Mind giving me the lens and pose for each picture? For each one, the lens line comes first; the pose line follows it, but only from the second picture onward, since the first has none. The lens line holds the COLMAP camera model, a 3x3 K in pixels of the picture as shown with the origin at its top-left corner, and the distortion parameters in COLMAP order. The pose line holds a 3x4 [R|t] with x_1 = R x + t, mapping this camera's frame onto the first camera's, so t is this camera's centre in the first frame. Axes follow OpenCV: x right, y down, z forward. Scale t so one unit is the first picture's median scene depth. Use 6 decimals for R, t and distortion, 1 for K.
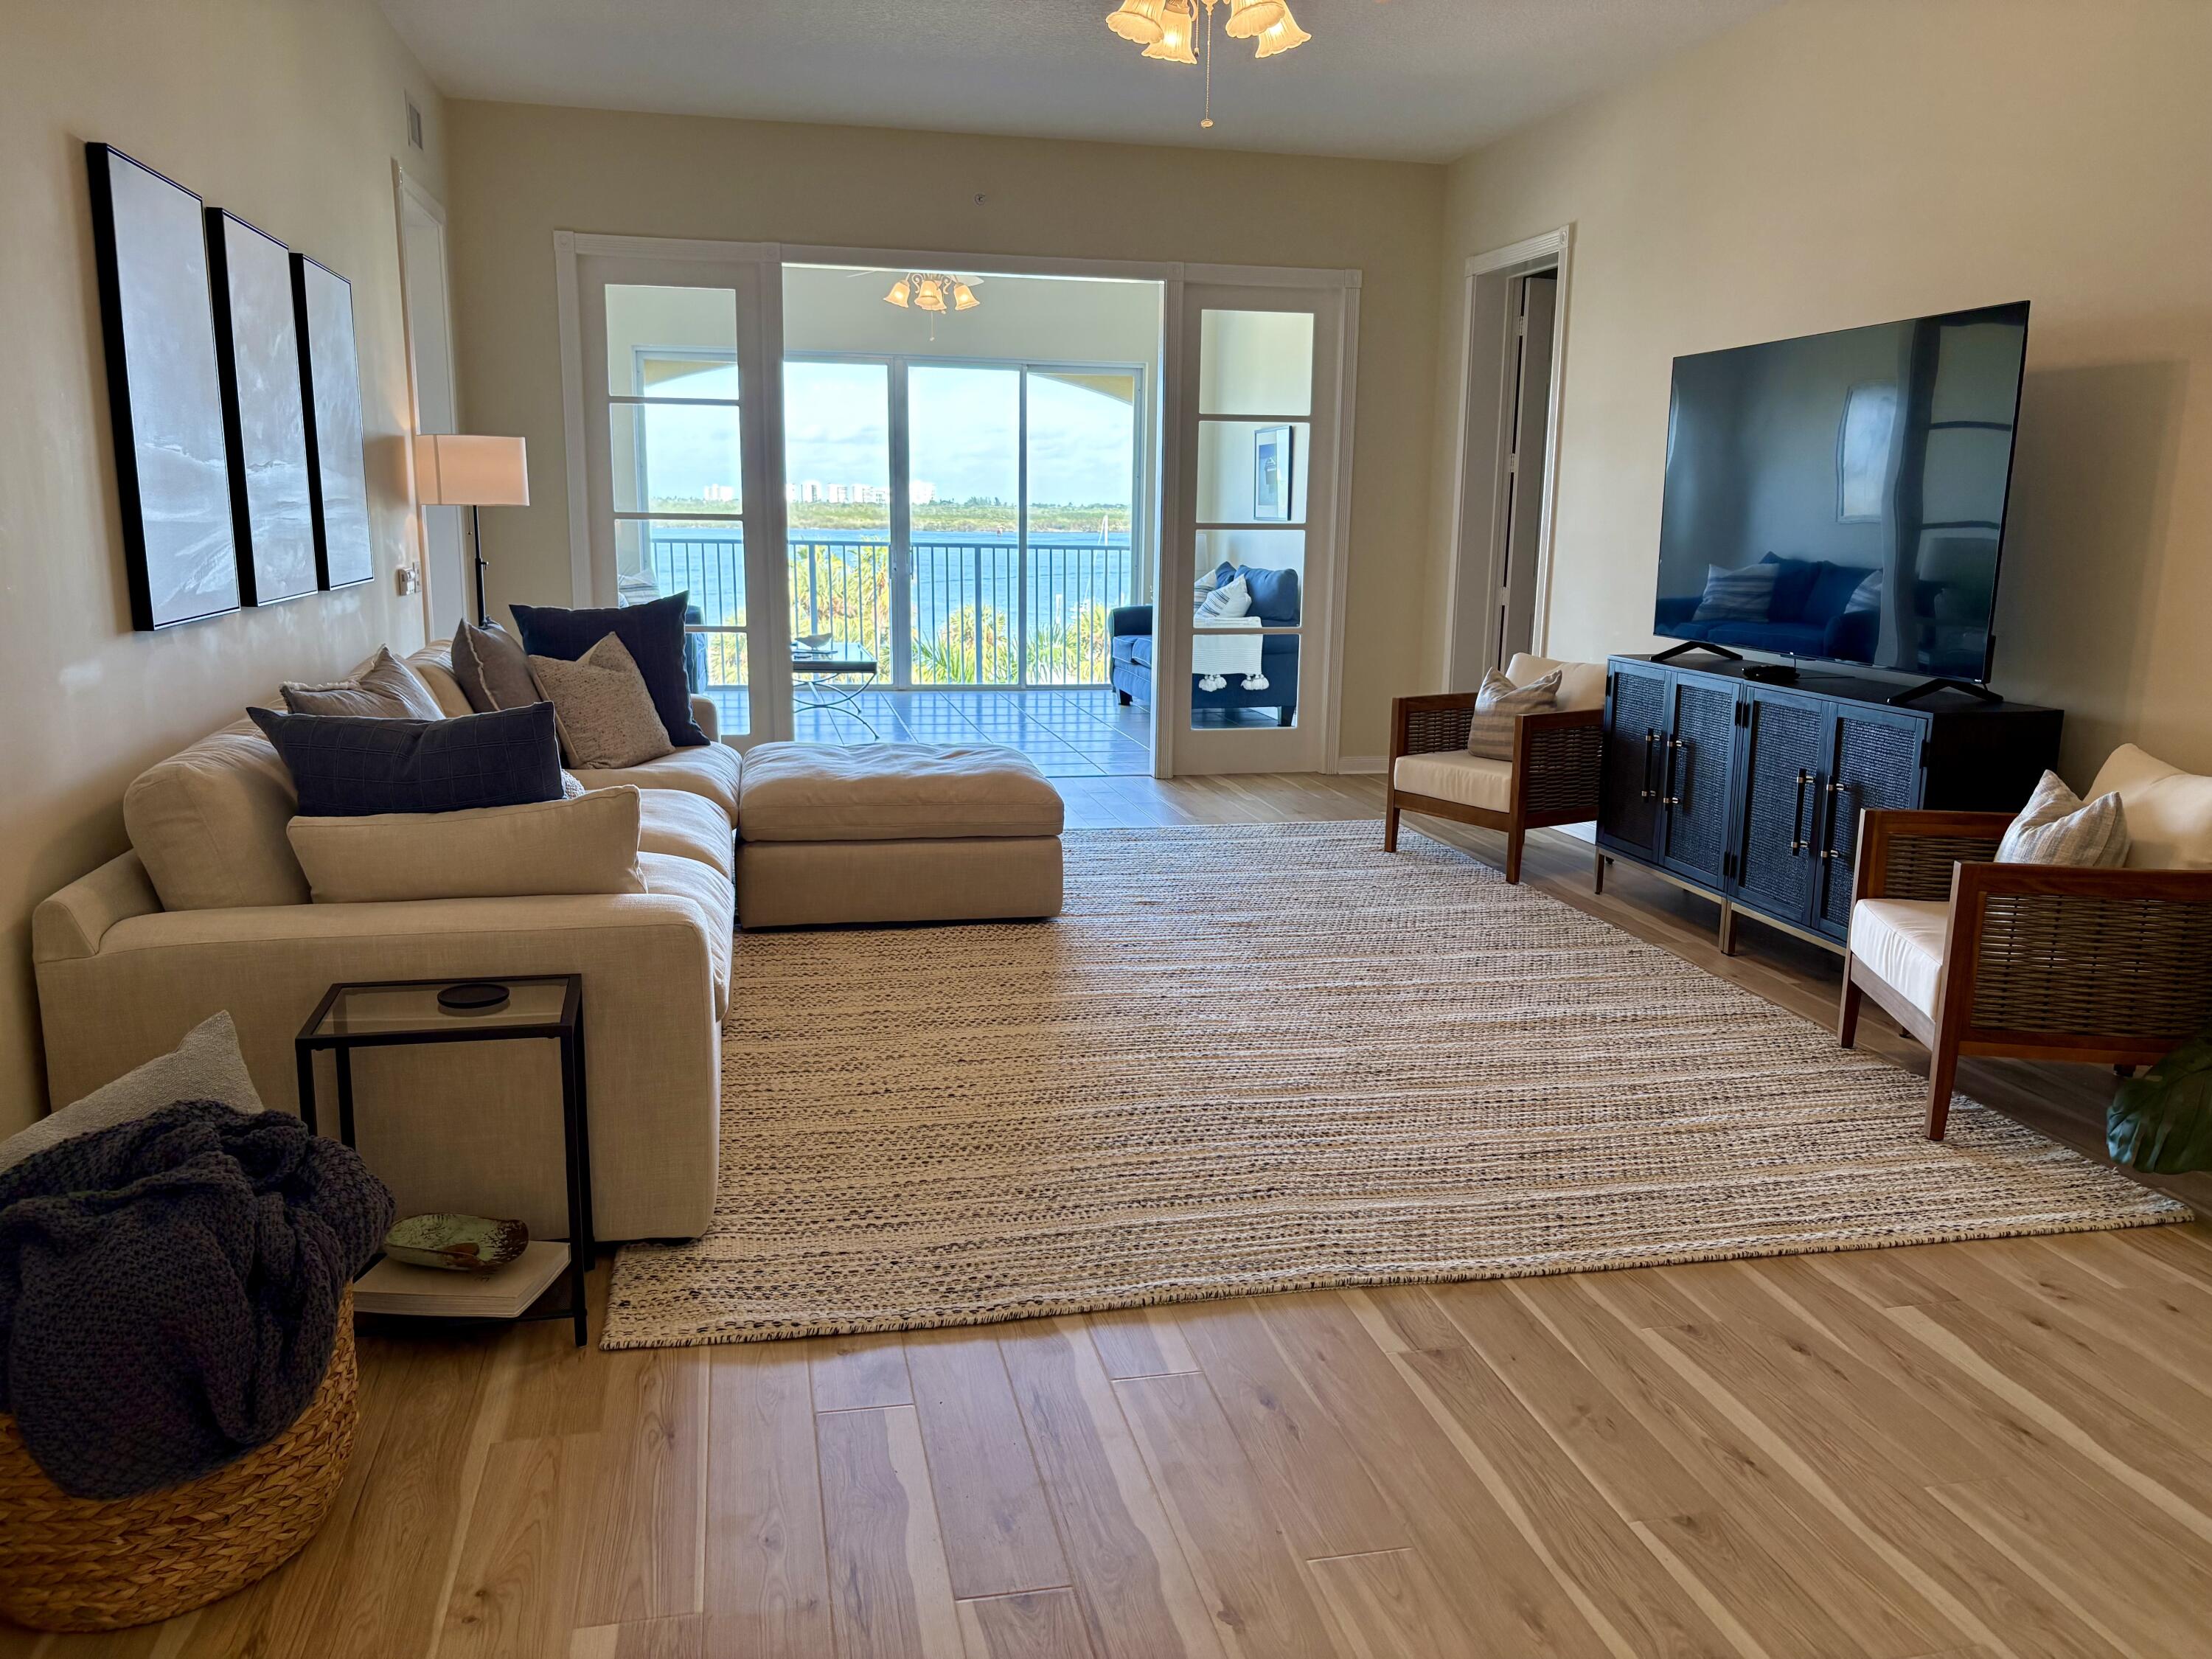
lens RADIAL K [[1658.0, 0, 1109.4], [0, 1658.0, 857.4], [0, 0, 1]] dist [-0.001256, -0.006355]
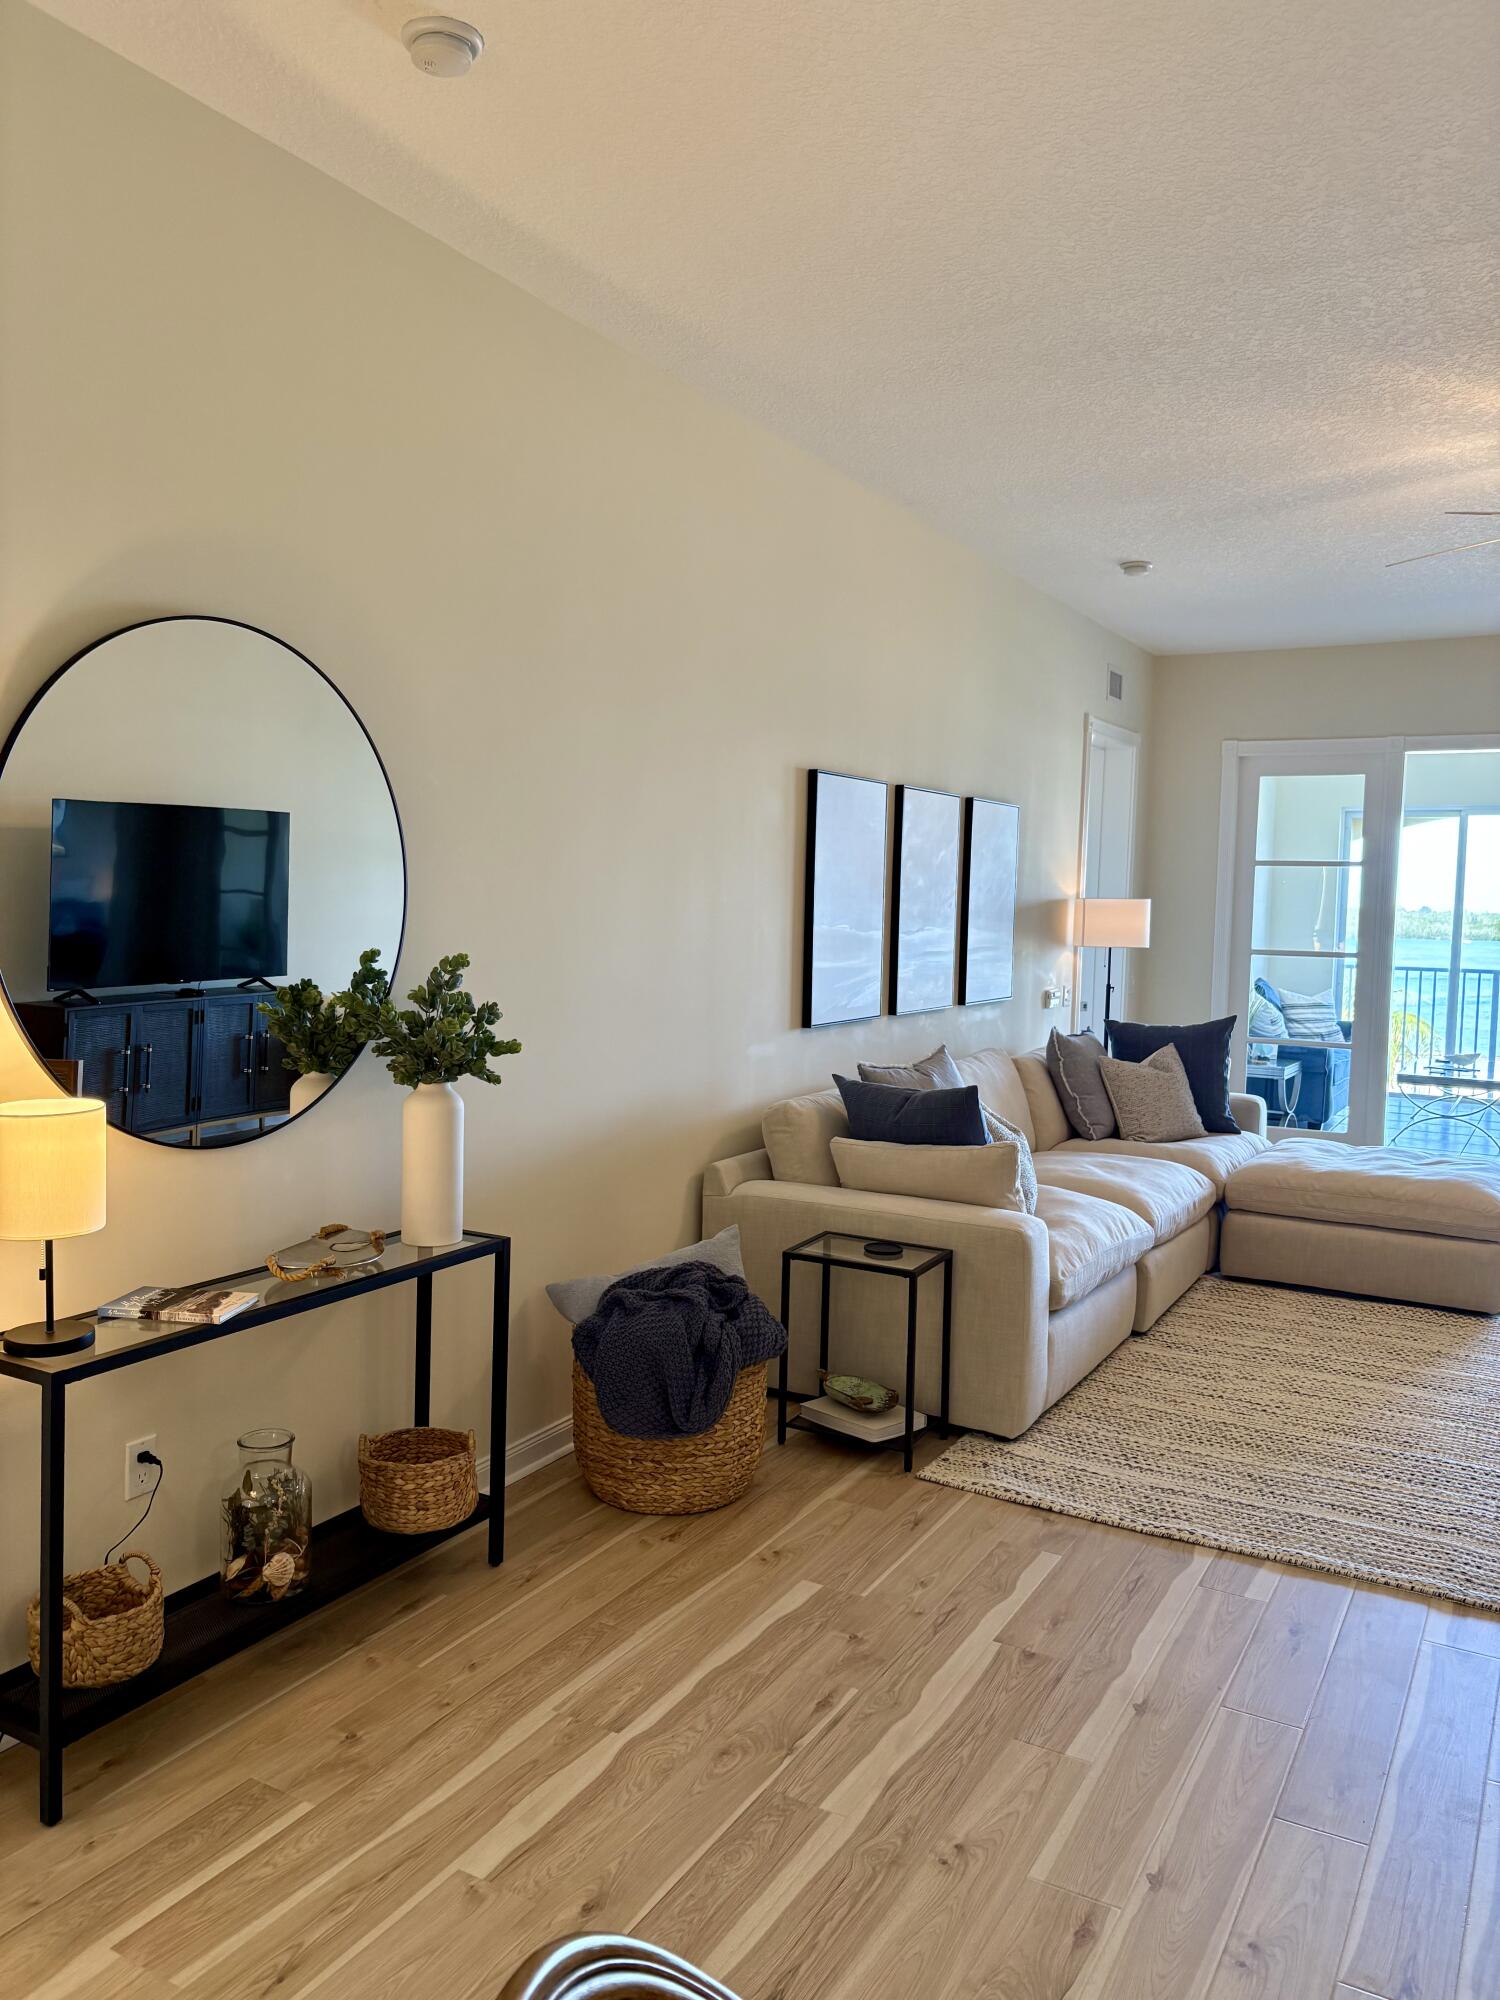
lens RADIAL K [[1498.1, 0, 750.0], [0, 1498.1, 1000.0], [0, 0, 1]] dist [0.056979, -0.082484]
pose [[0.749507, 0.047234, -0.660309, 0.314586], [-0.148433, 0.984046, -0.098092, 0.000842], [0.645141, 0.171532, 0.744560, -0.178658]]
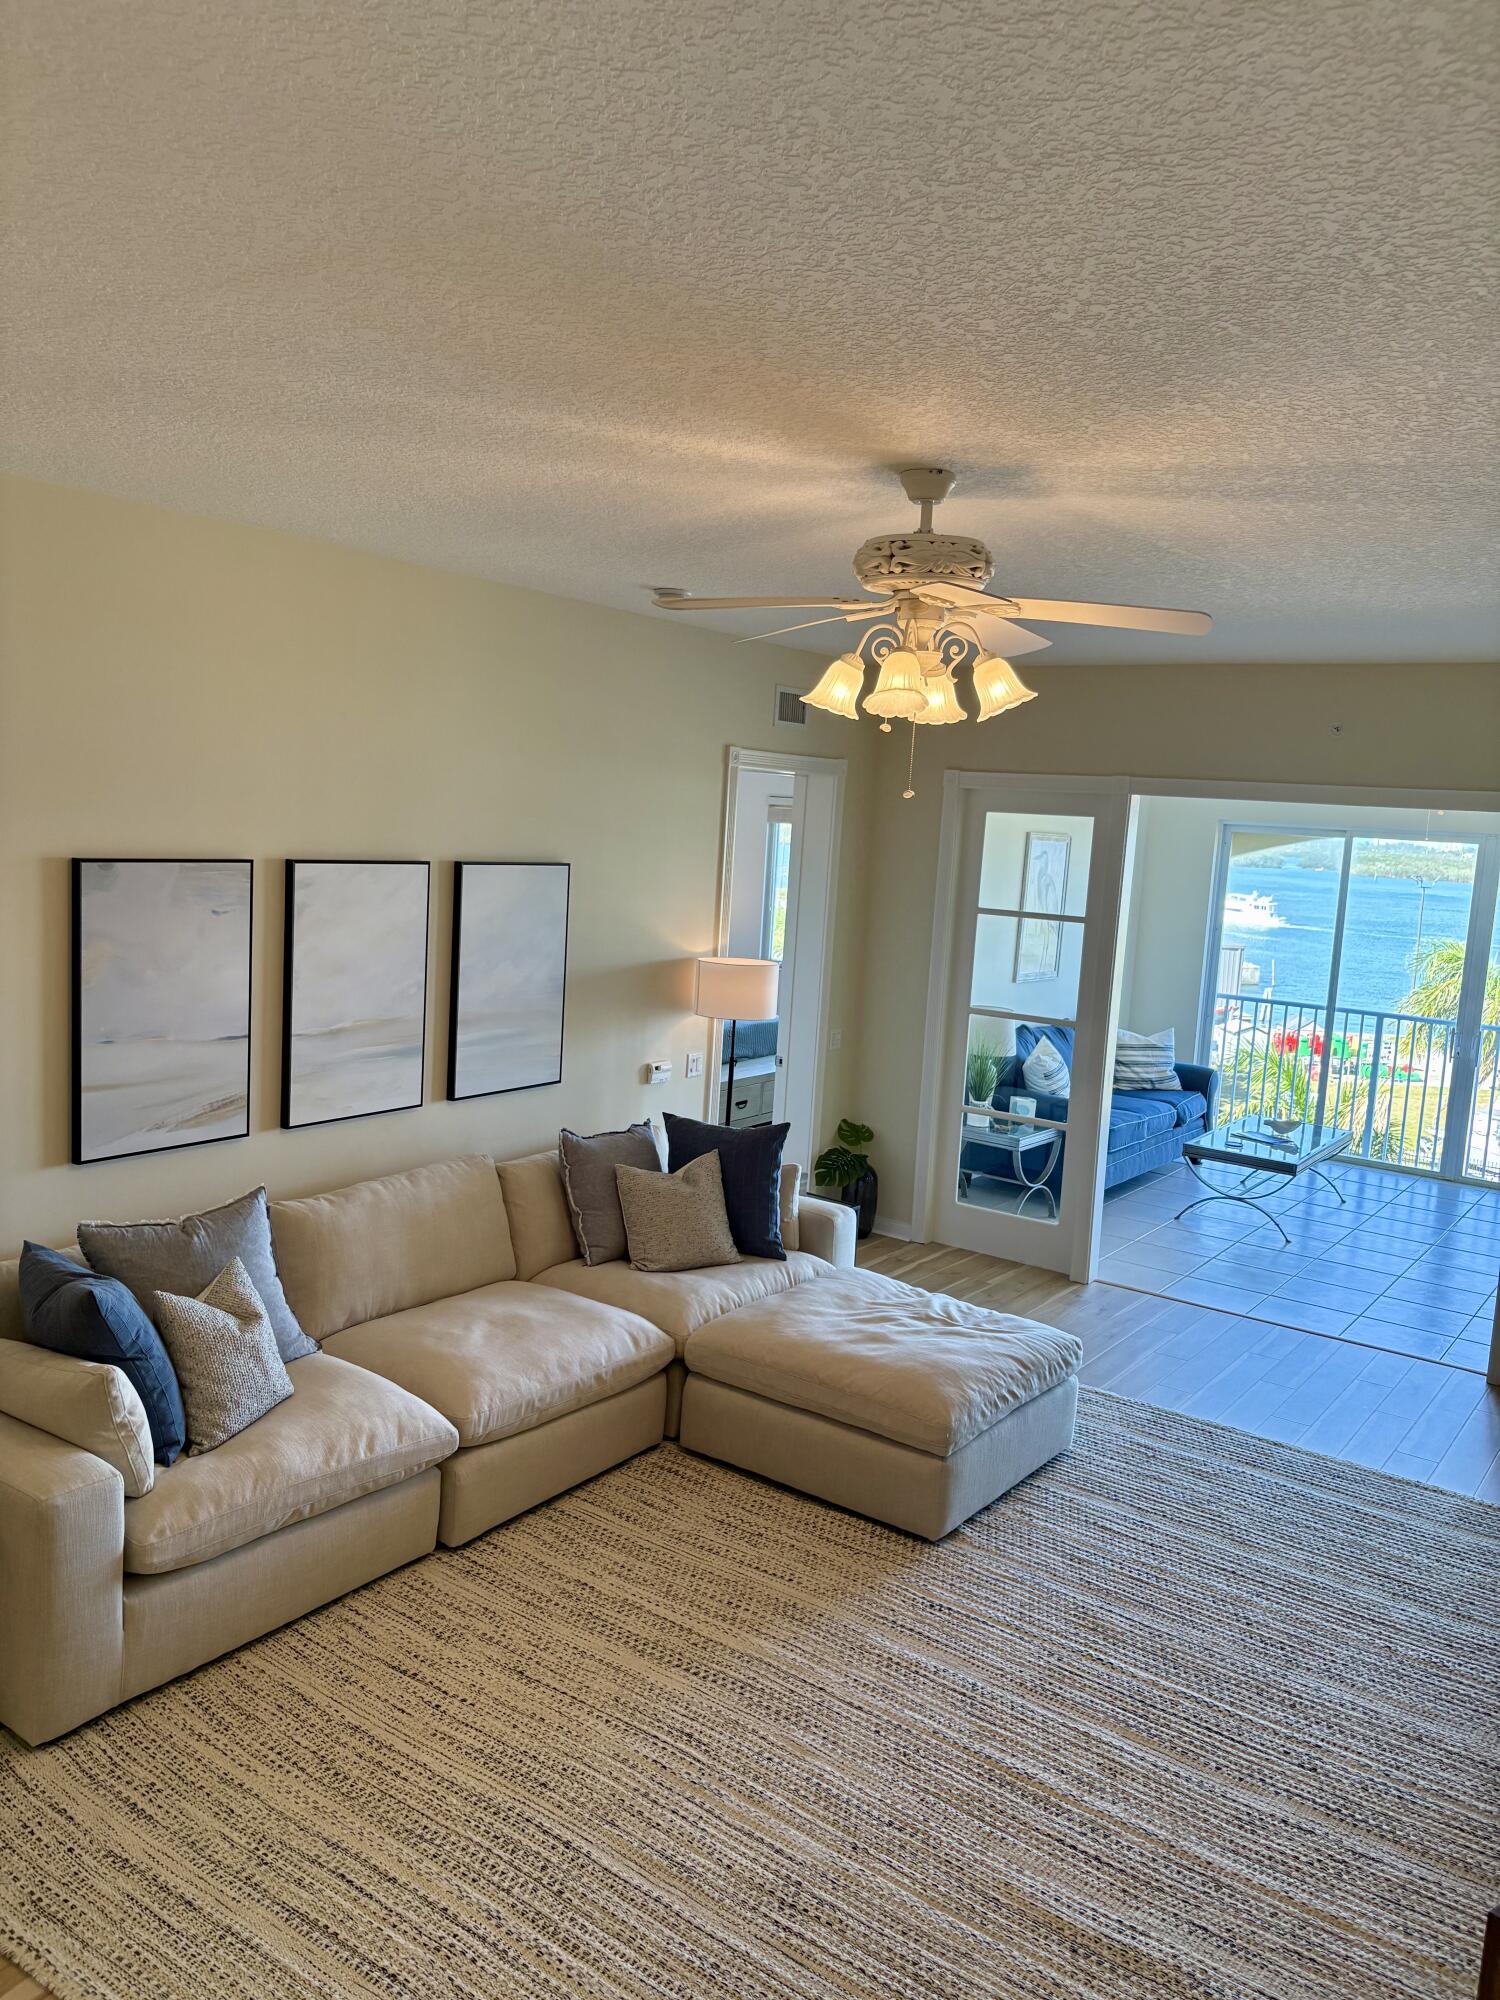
lens RADIAL K [[1498.1, 0, 750.0], [0, 1498.1, 1000.0], [0, 0, 1]] dist [0.056979, -0.082484]
pose [[0.676894, 0.119347, -0.726341, 0.581291], [-0.202398, 0.978909, -0.027773, -0.264641], [0.707707, 0.165809, 0.686773, 0.334850]]
